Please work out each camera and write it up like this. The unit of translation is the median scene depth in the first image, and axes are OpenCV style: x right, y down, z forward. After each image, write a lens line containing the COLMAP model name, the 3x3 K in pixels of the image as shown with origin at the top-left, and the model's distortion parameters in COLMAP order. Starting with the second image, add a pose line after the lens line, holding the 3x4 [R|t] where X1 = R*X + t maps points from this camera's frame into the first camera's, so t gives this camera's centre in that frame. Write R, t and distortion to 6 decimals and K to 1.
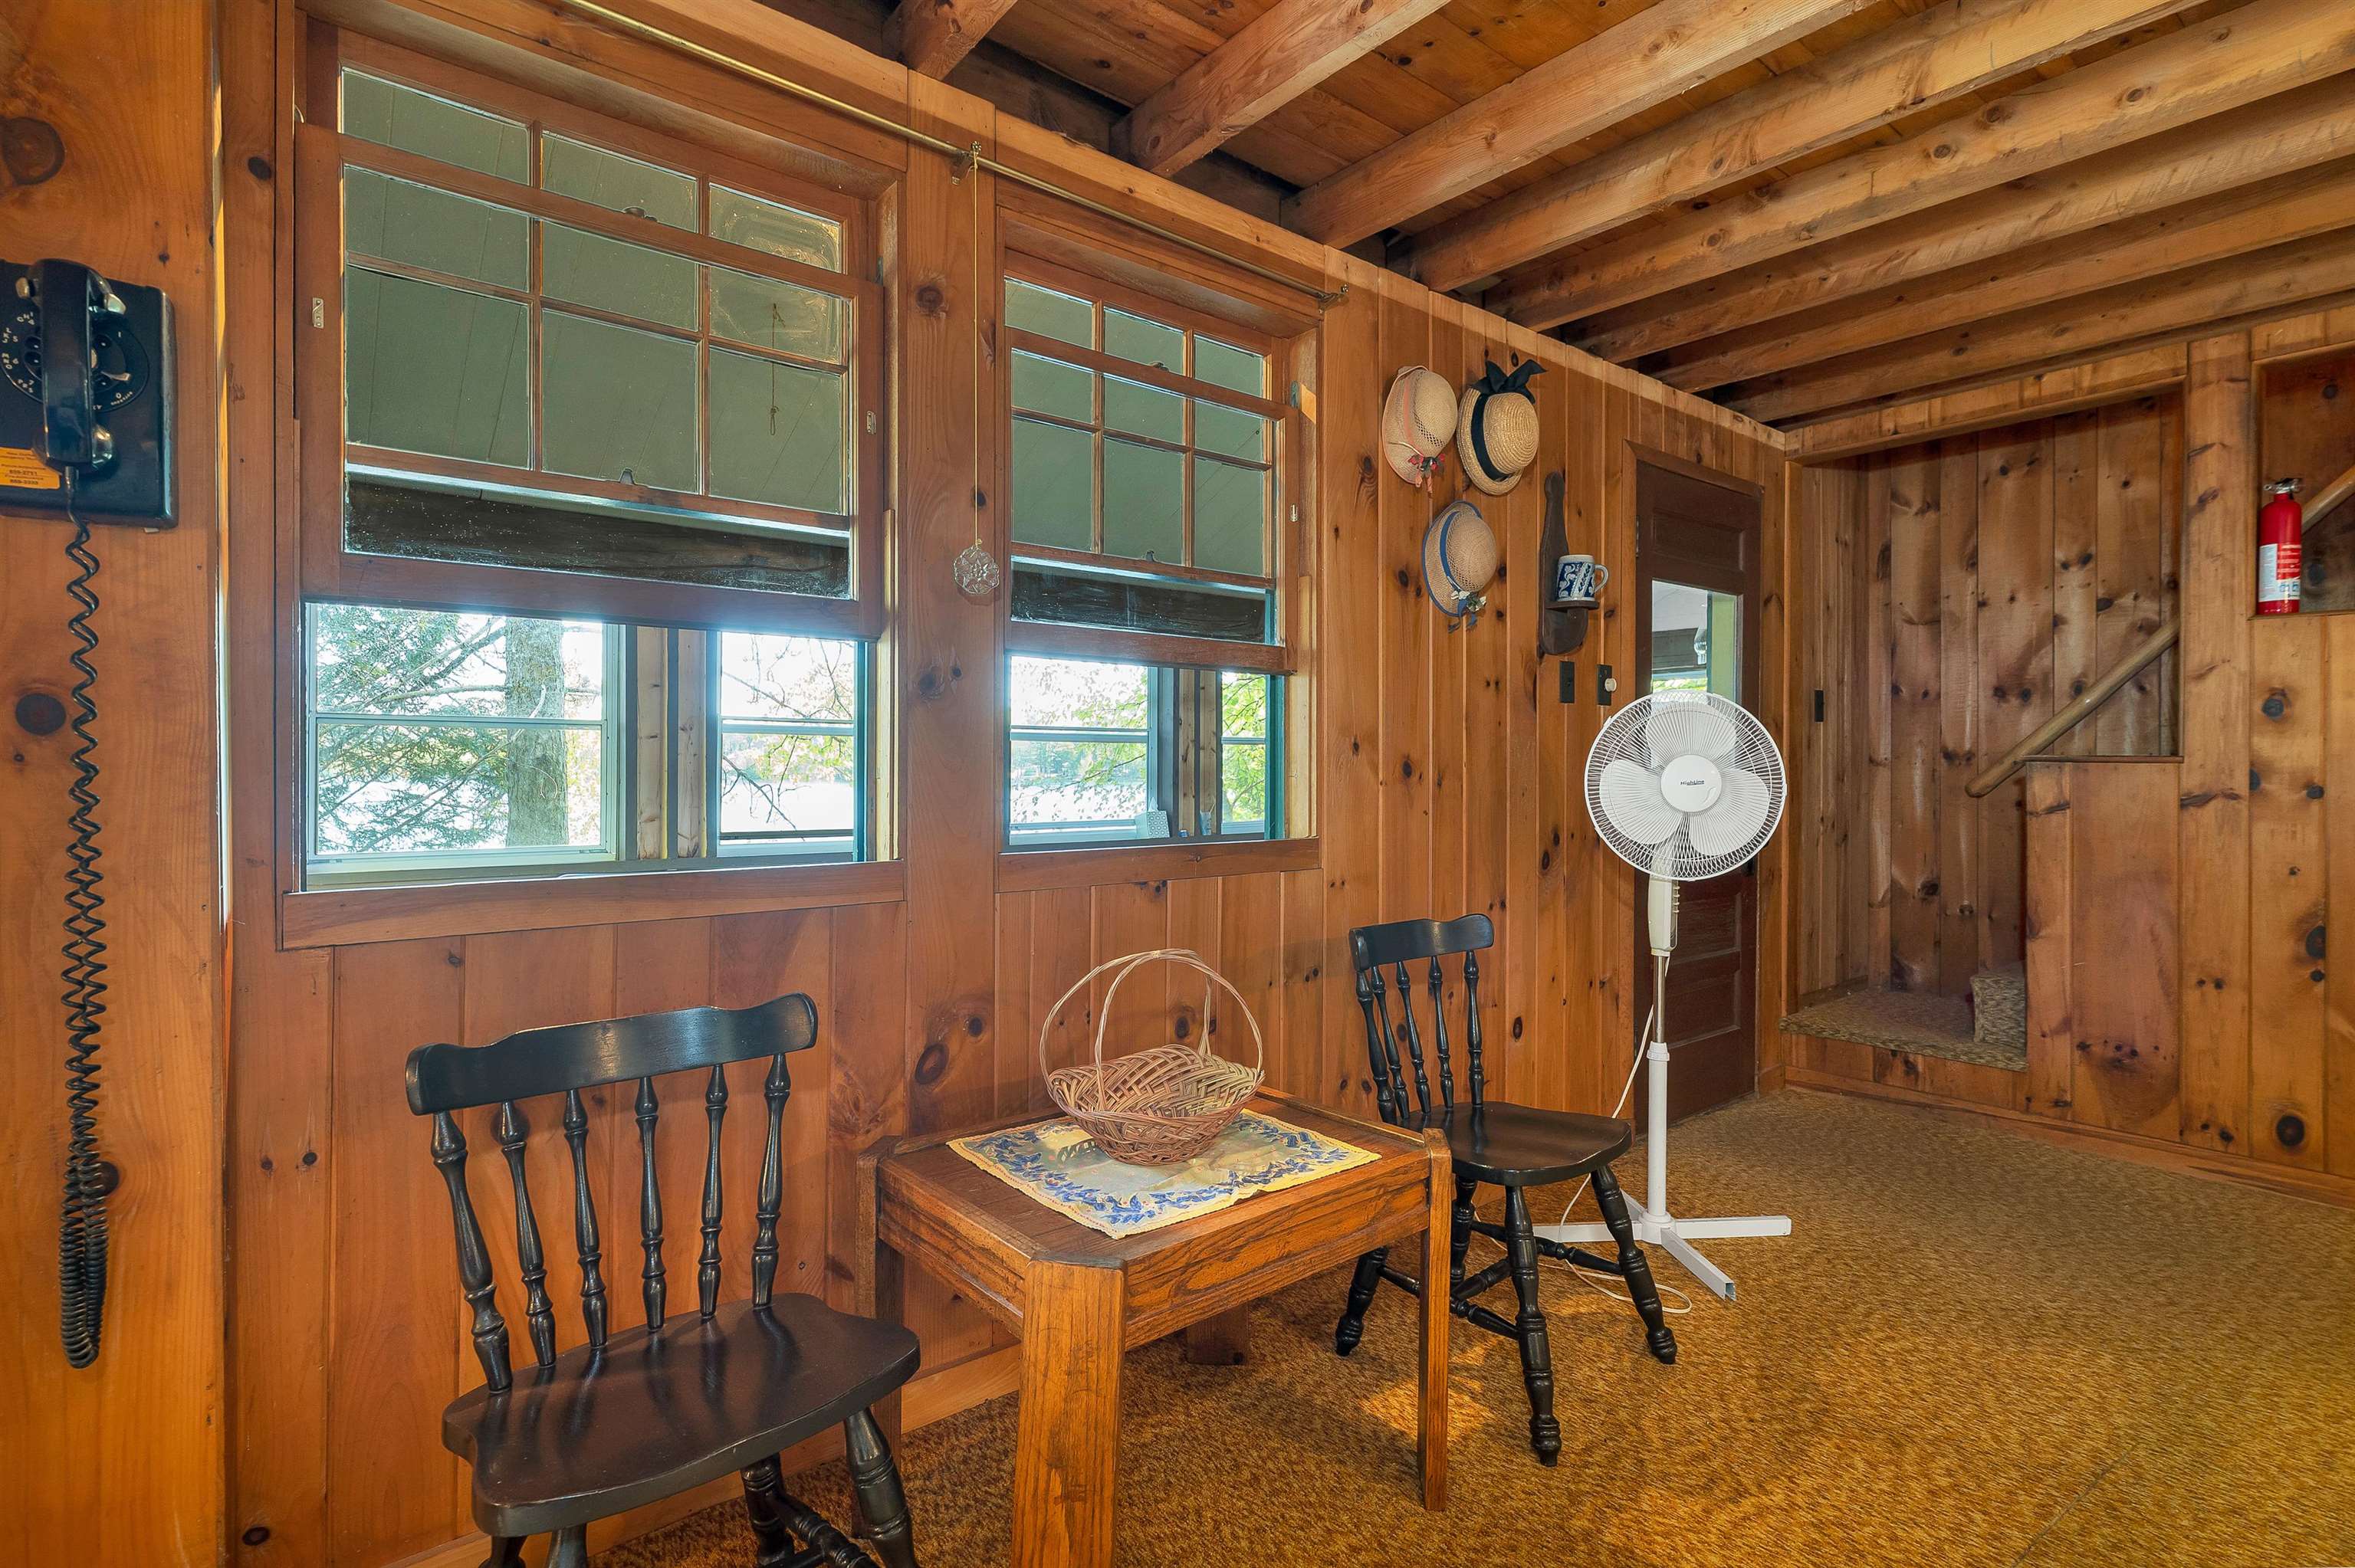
lens RADIAL K [[1098.8, 0, 1191.0], [0, 1098.8, 762.3], [0, 0, 1]] dist [-0.002962, 0.001349]
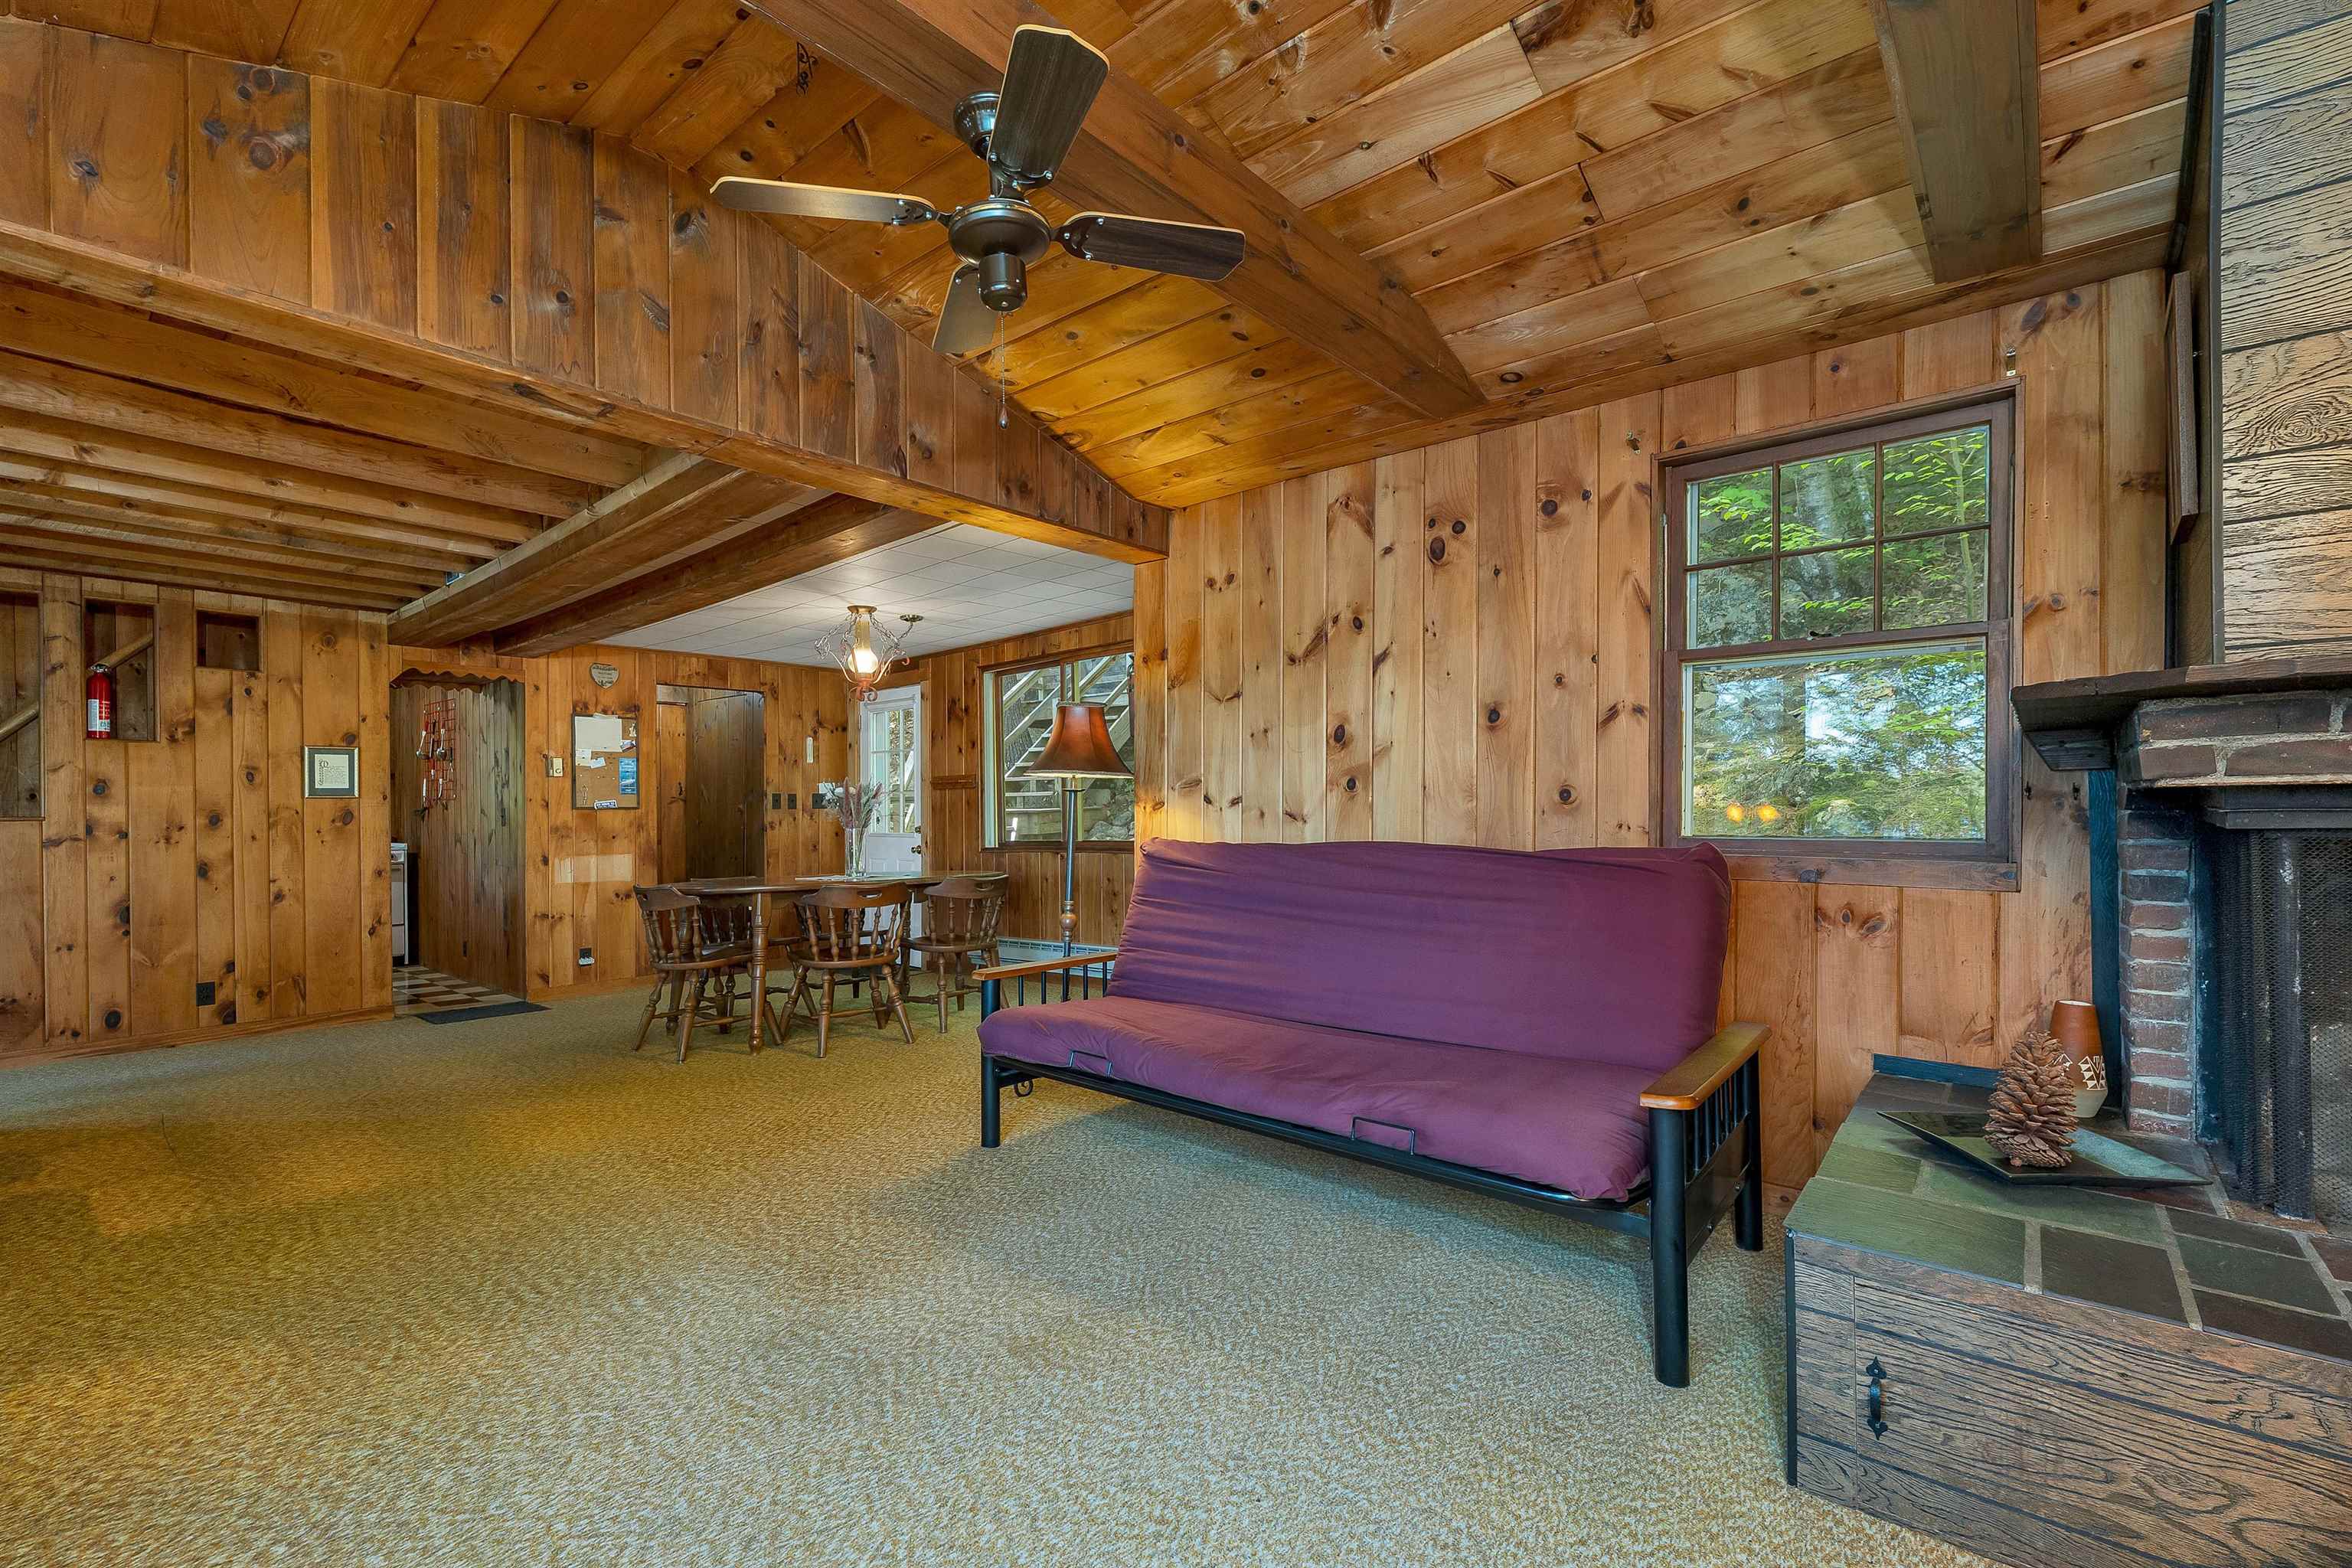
lens RADIAL K [[992.6, 0, 1135.7], [0, 992.6, 812.0], [0, 0, 1]] dist [0.002249, -0.000584]
pose [[-0.159765, 0.004939, 0.987143, -0.907727], [0.020534, 0.999788, -0.001679, 0.024671], [-0.986942, 0.020002, -0.159832, -0.428640]]
